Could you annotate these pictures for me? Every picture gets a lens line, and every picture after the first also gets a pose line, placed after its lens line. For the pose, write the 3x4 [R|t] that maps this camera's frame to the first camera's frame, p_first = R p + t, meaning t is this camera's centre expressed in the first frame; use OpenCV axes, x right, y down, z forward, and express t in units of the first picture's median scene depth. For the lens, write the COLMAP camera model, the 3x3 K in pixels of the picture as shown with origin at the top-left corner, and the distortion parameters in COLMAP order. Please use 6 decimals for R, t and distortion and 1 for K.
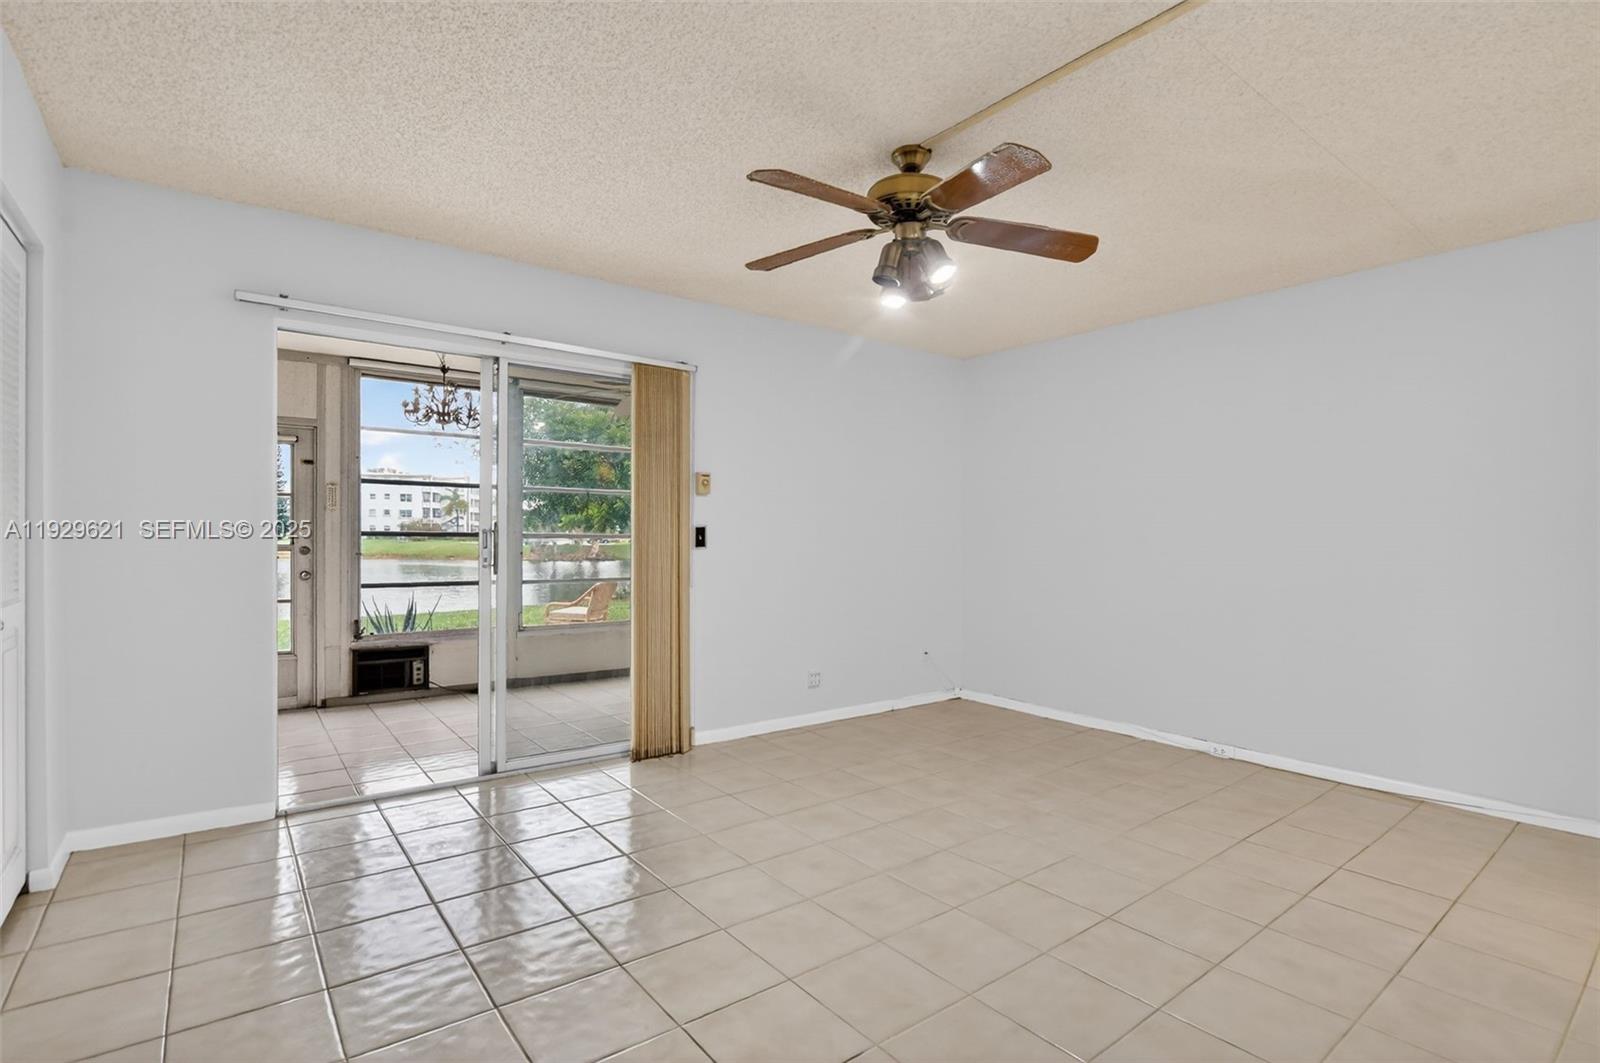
lens RADIAL K [[772.8, 0, 787.0], [0, 772.8, 544.7], [0, 0, 1]] dist [-0.021216, 0.001629]
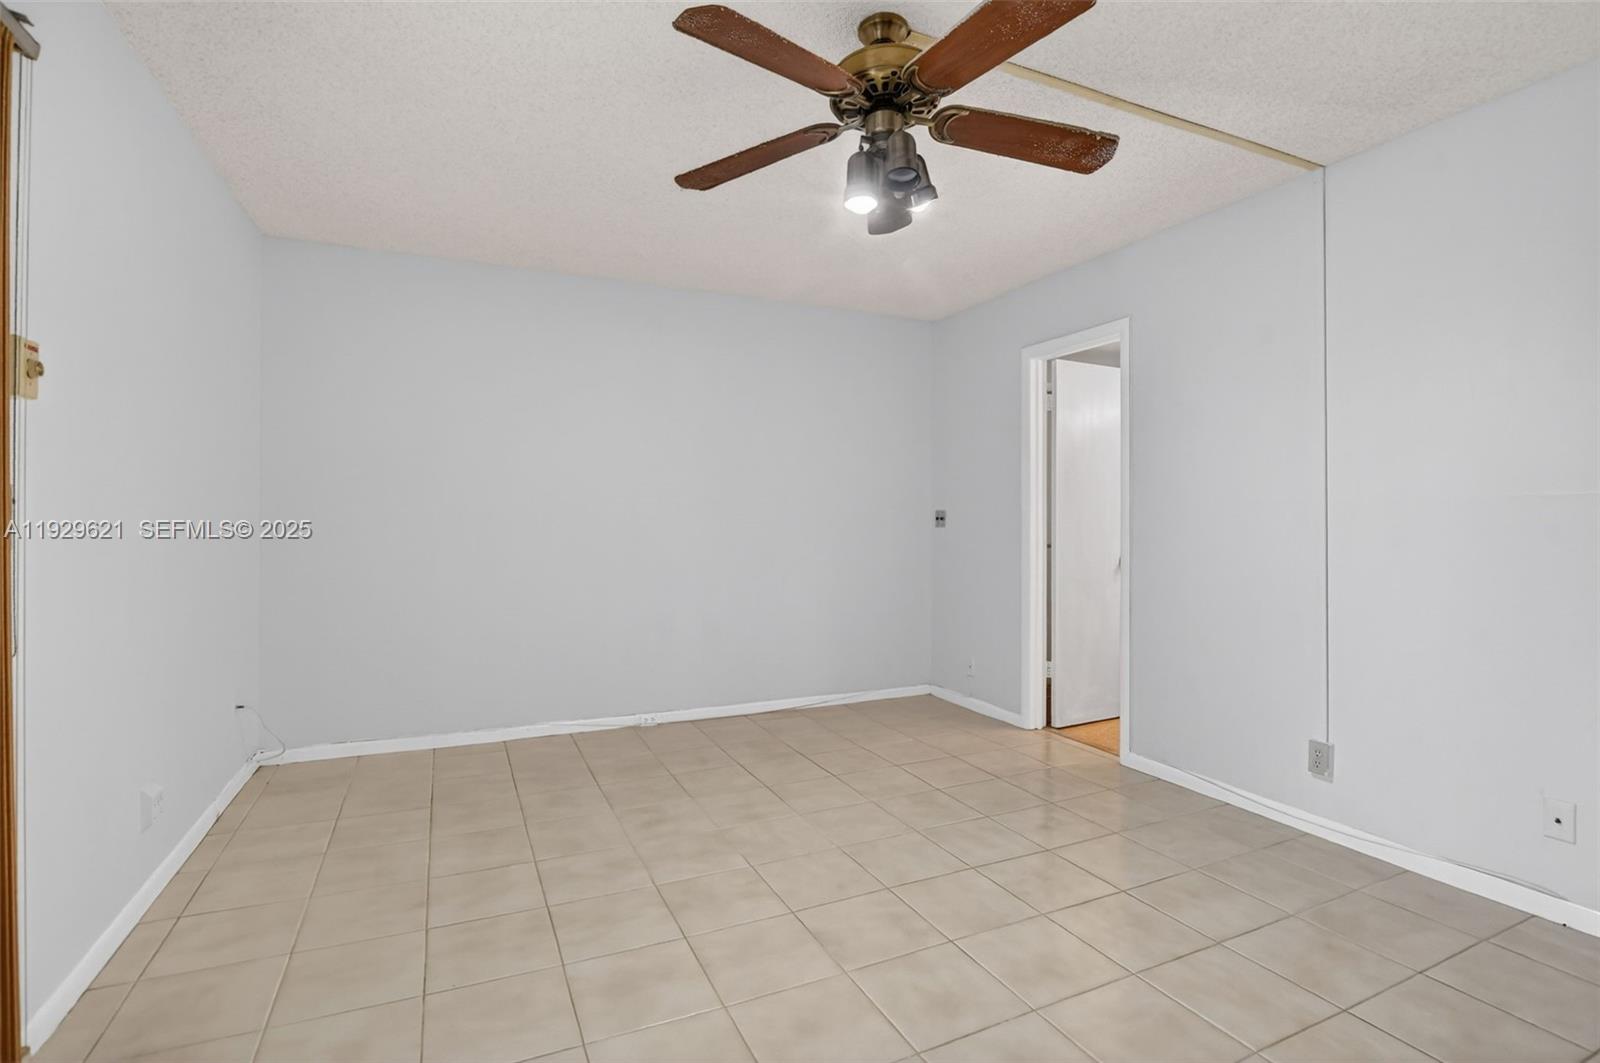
lens RADIAL K [[772.8, 0, 795.6], [0, 772.8, 513.3], [0, 0, 1]] dist [-0.021216, 0.001629]
pose [[0.199959, -0.009623, 0.979757, -0.404208], [0.003485, 0.999952, 0.009110, -0.017693], [-0.979798, 0.001593, 0.199983, 0.591627]]
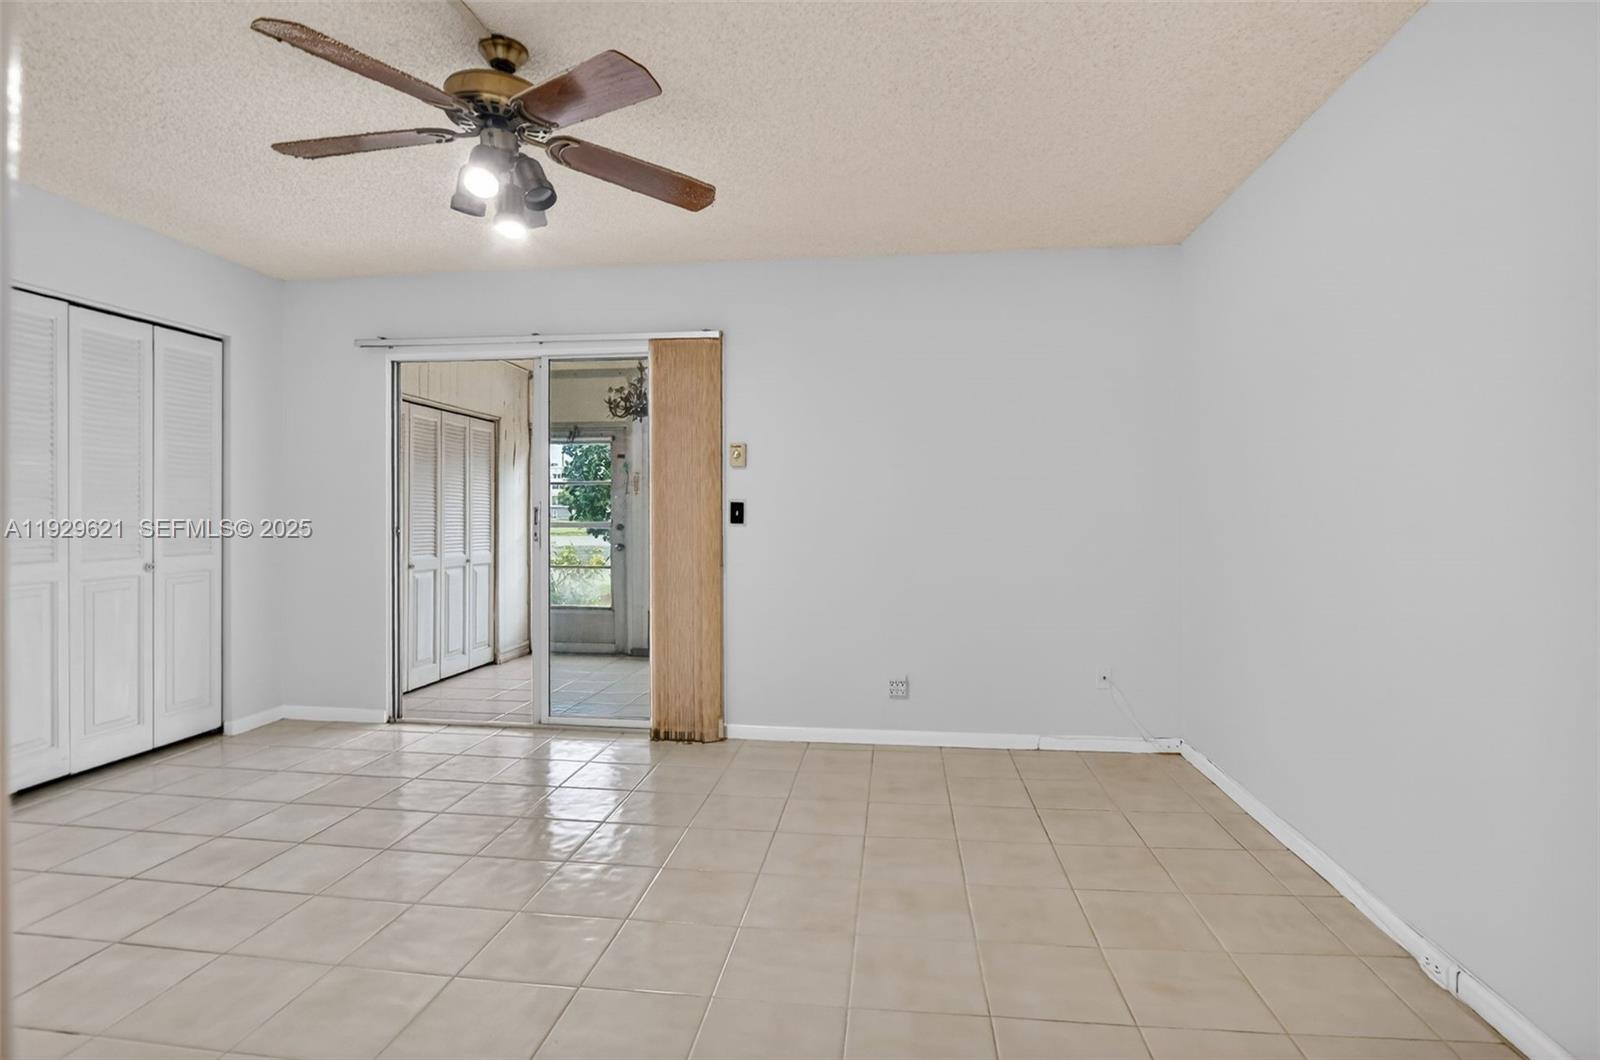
lens RADIAL K [[772.8, 0, 788.2], [0, 772.8, 516.4], [0, 0, 1]] dist [-0.021216, 0.001629]
pose [[0.711813, -0.007895, -0.702325, 0.606161], [0.001535, 0.999952, -0.009685, 0.003054], [0.702368, 0.005816, 0.711791, 0.401824]]
